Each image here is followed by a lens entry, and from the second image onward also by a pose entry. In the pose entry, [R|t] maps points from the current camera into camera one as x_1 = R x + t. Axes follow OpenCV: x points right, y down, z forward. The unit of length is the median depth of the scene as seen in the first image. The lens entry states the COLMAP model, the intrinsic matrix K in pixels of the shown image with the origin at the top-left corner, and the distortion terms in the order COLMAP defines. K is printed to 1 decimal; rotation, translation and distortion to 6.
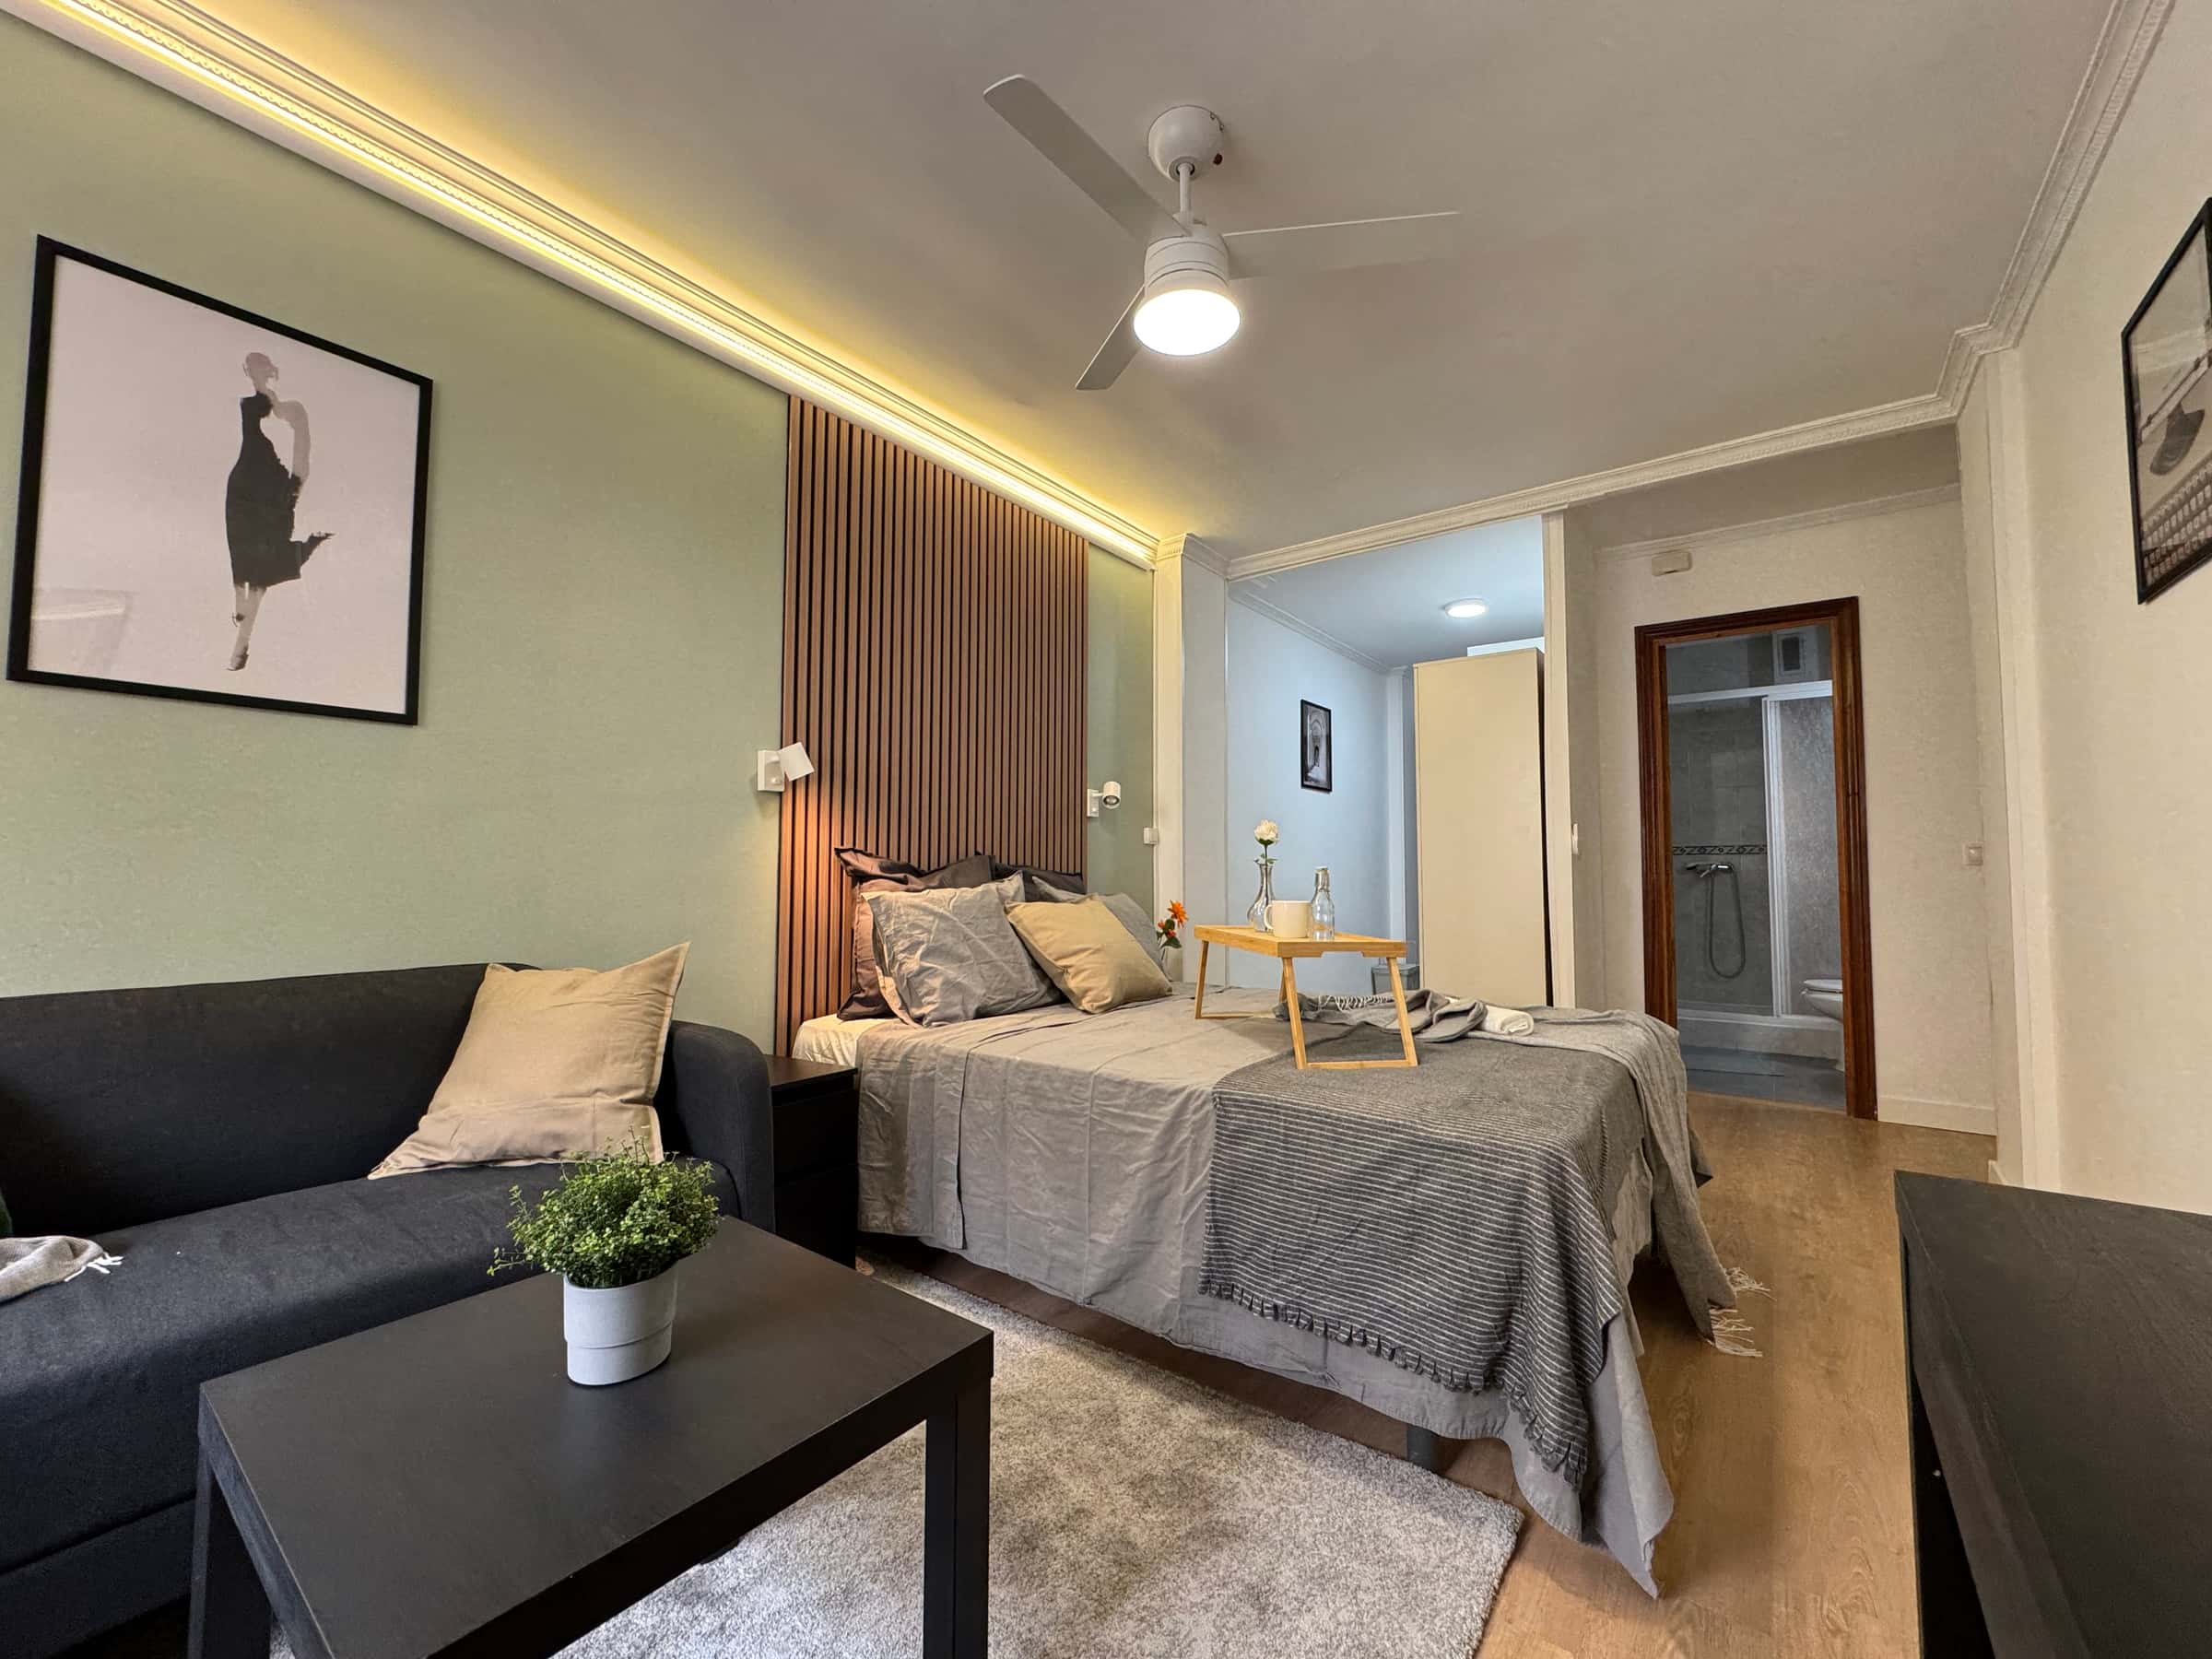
lens RADIAL K [[880.1, 0, 1106.3], [0, 880.1, 828.7], [0, 0, 1]] dist [-0.003757, 0.000163]
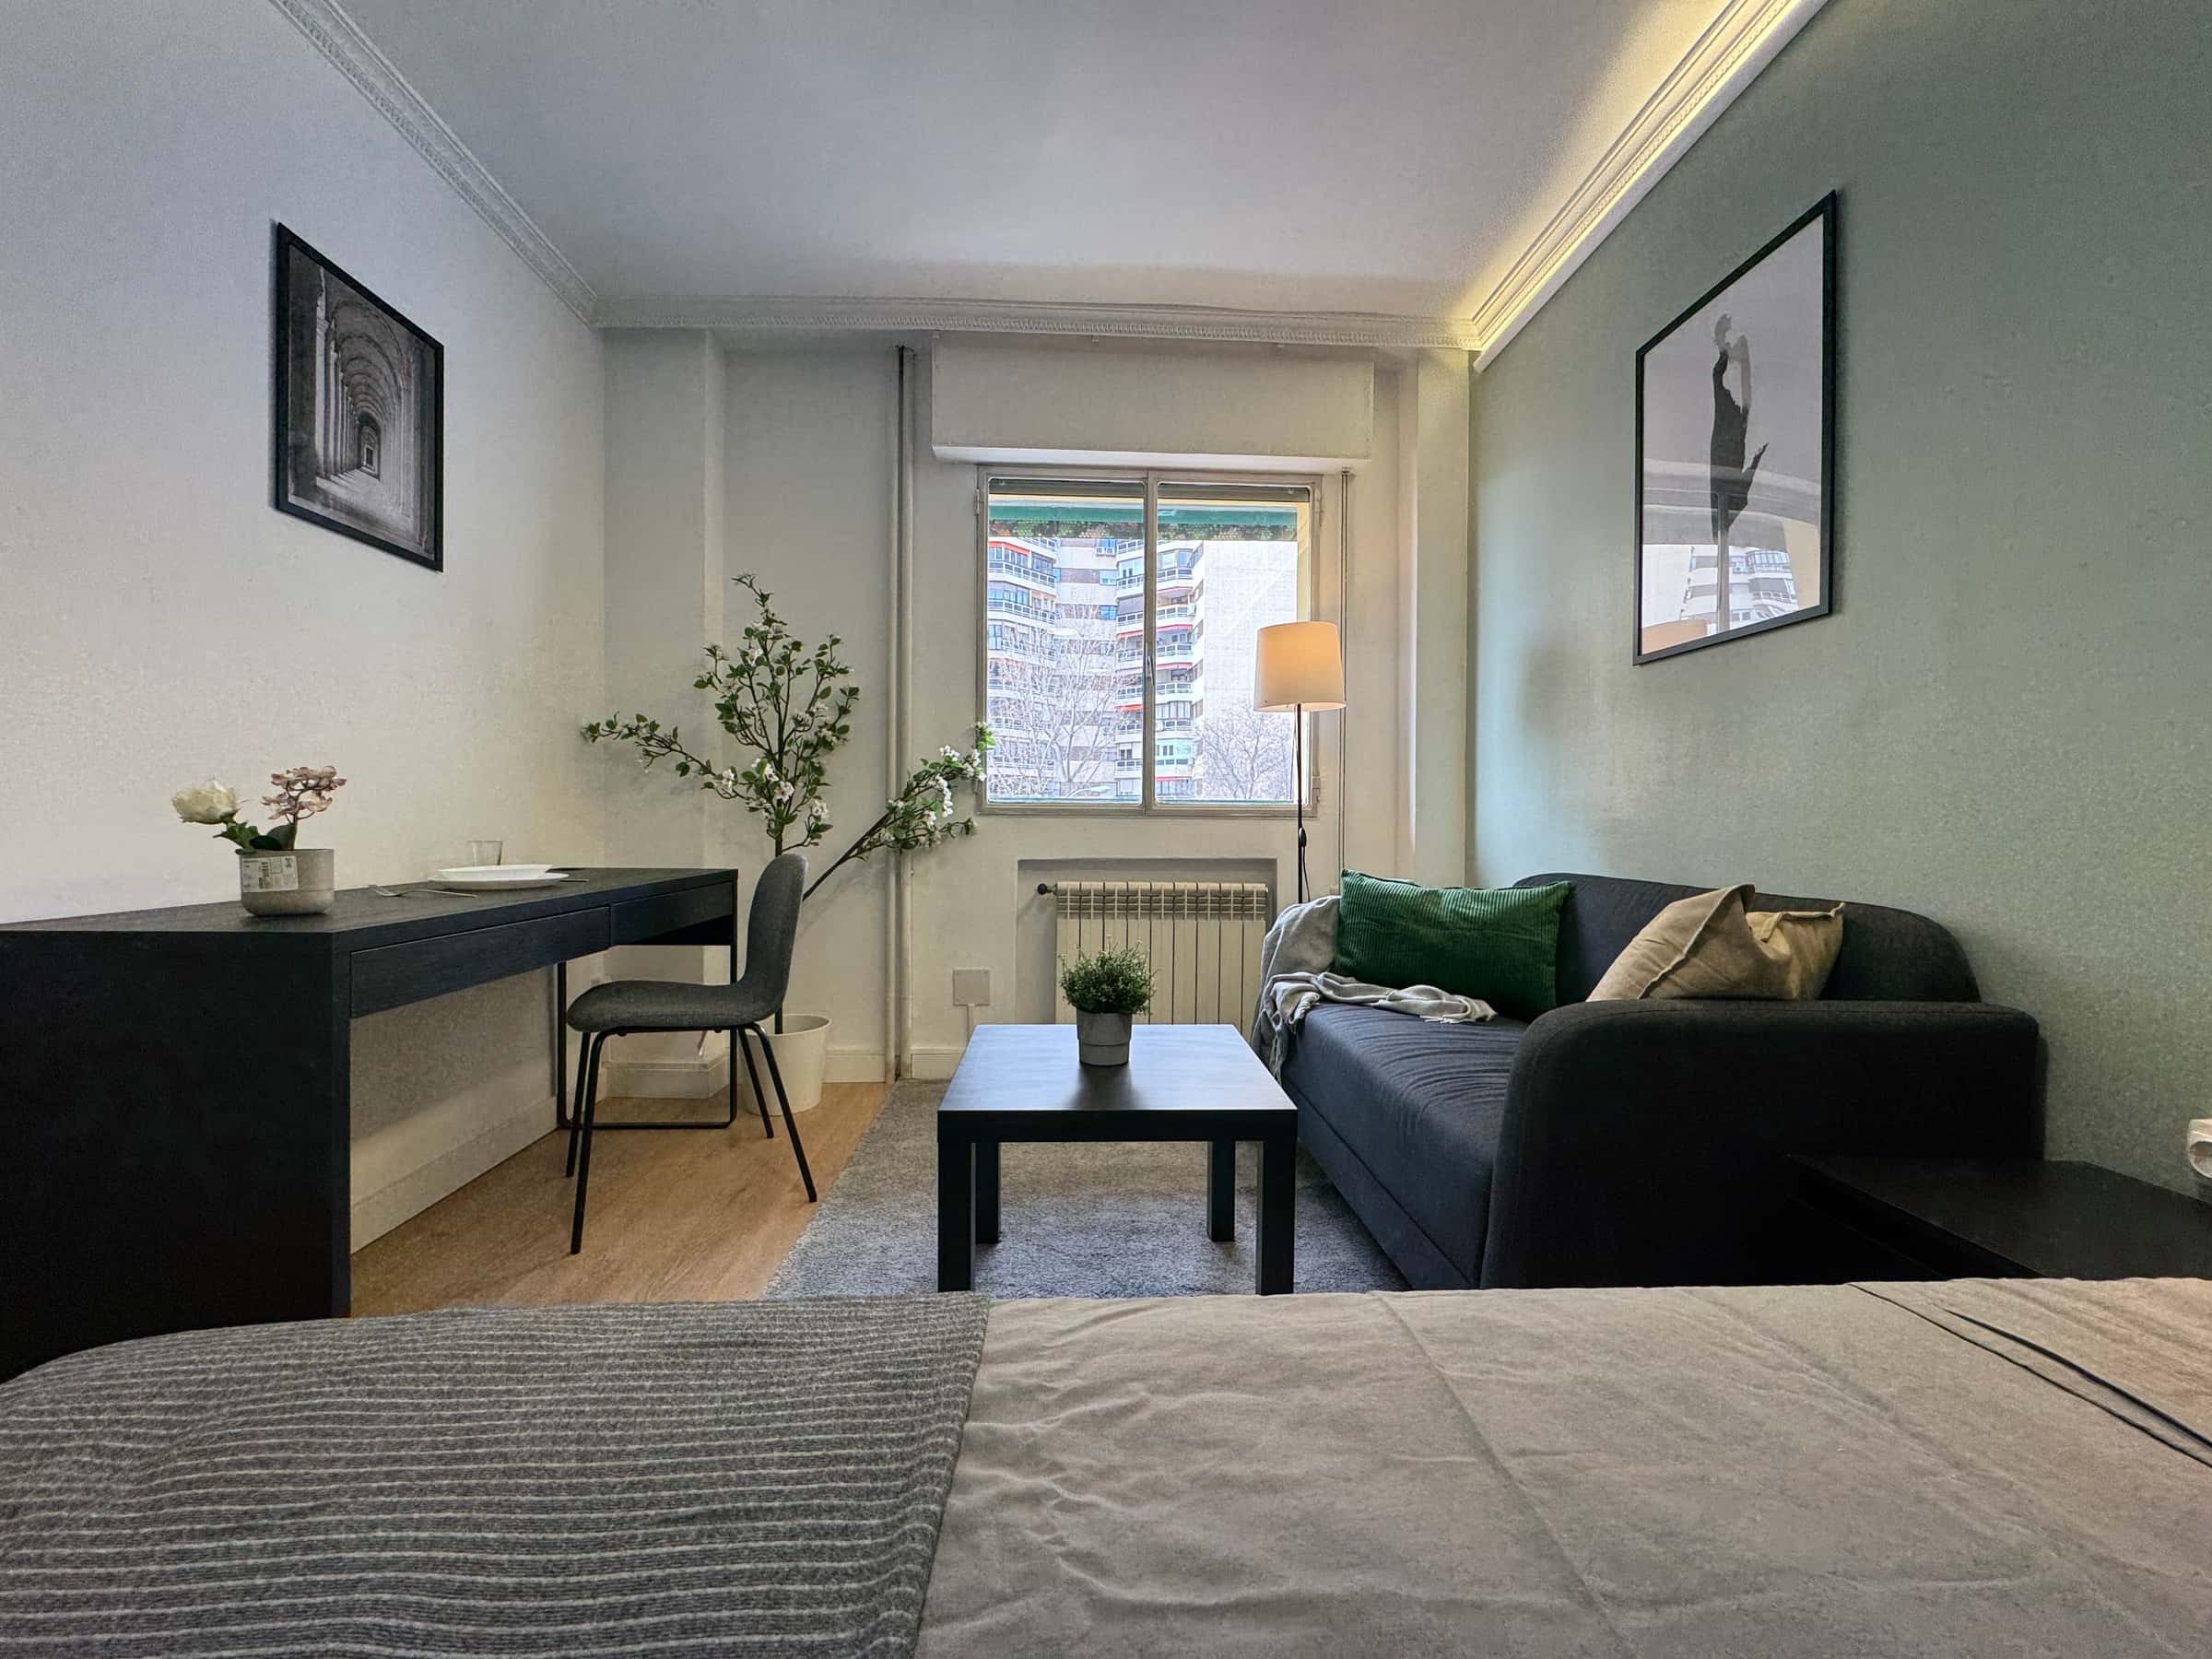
lens RADIAL K [[880.1, 0, 1103.2], [0, 880.1, 826.2], [0, 0, 1]] dist [-0.003757, 0.000163]
pose [[-0.767166, 0.000506, -0.641449, 0.229026], [0.028780, 0.999020, -0.033633, 0.074406], [0.640803, -0.044264, -0.766428, 0.922694]]
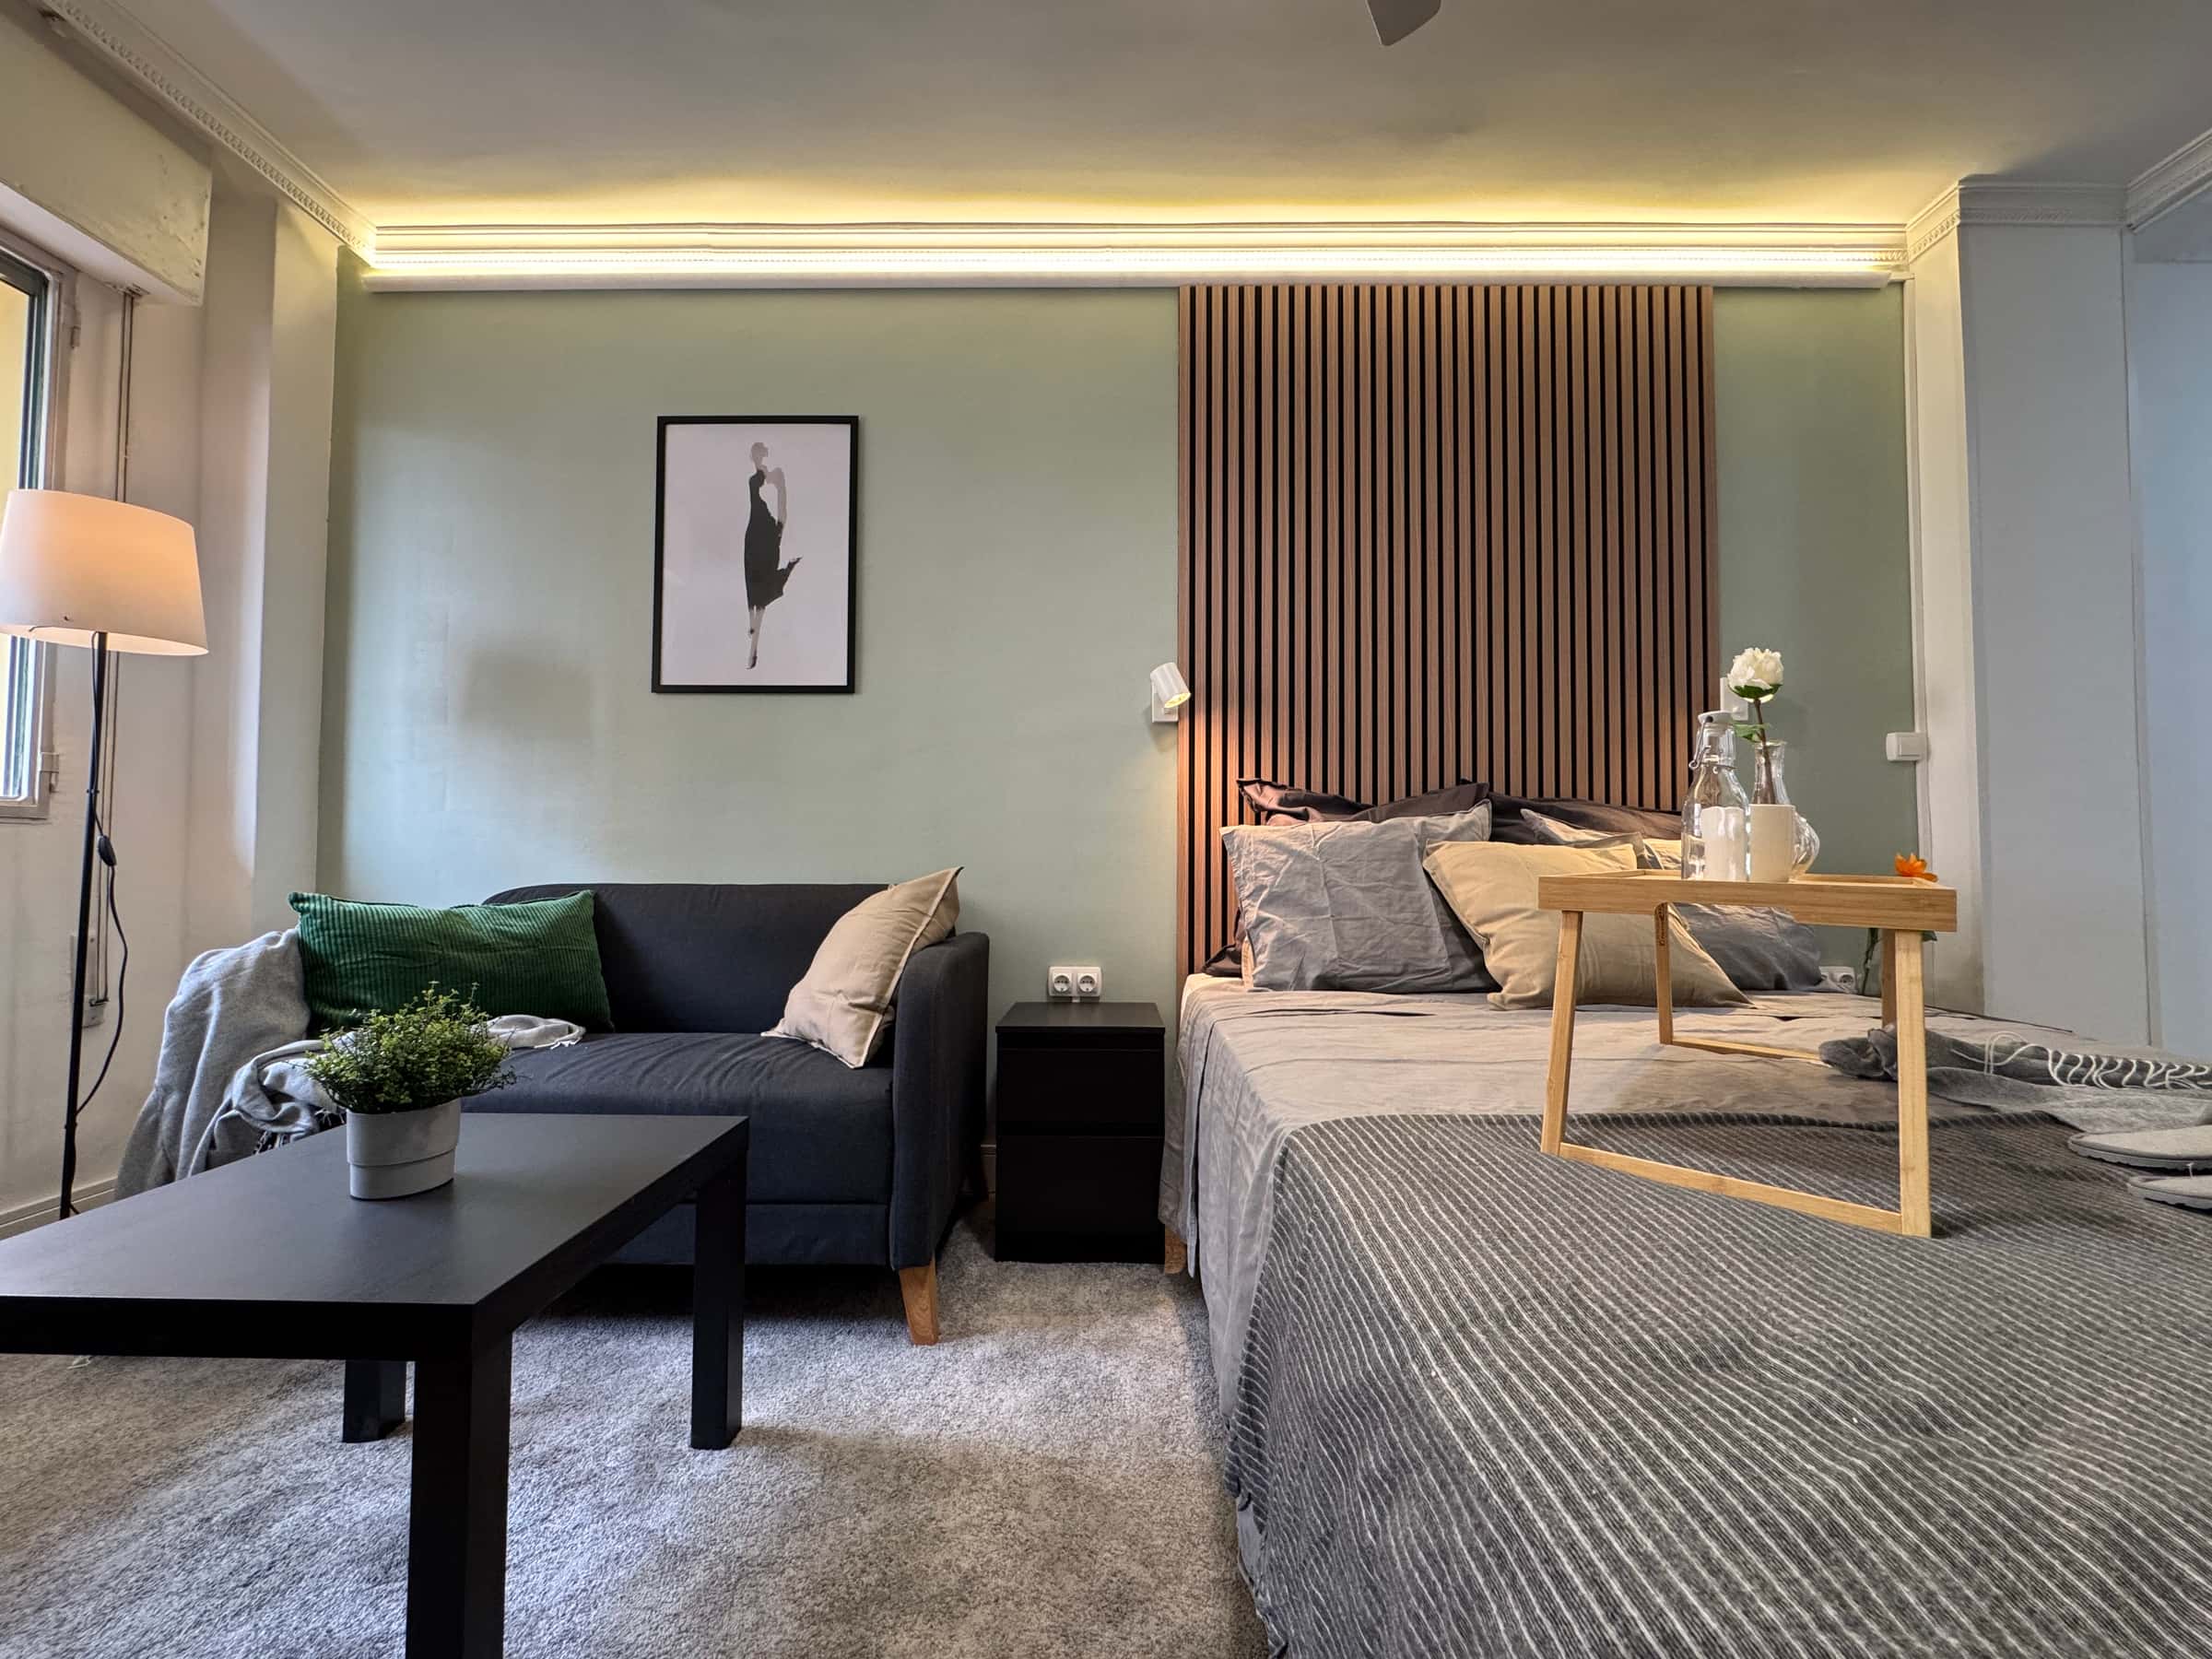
lens RADIAL K [[880.1, 0, 1107.0], [0, 880.1, 831.2], [0, 0, 1]] dist [-0.003757, 0.000163]
pose [[0.594339, -0.023116, -0.803883, 0.343503], [0.039175, 0.999232, 0.000230, 0.073462], [0.803260, -0.031629, 0.594788, 0.413665]]
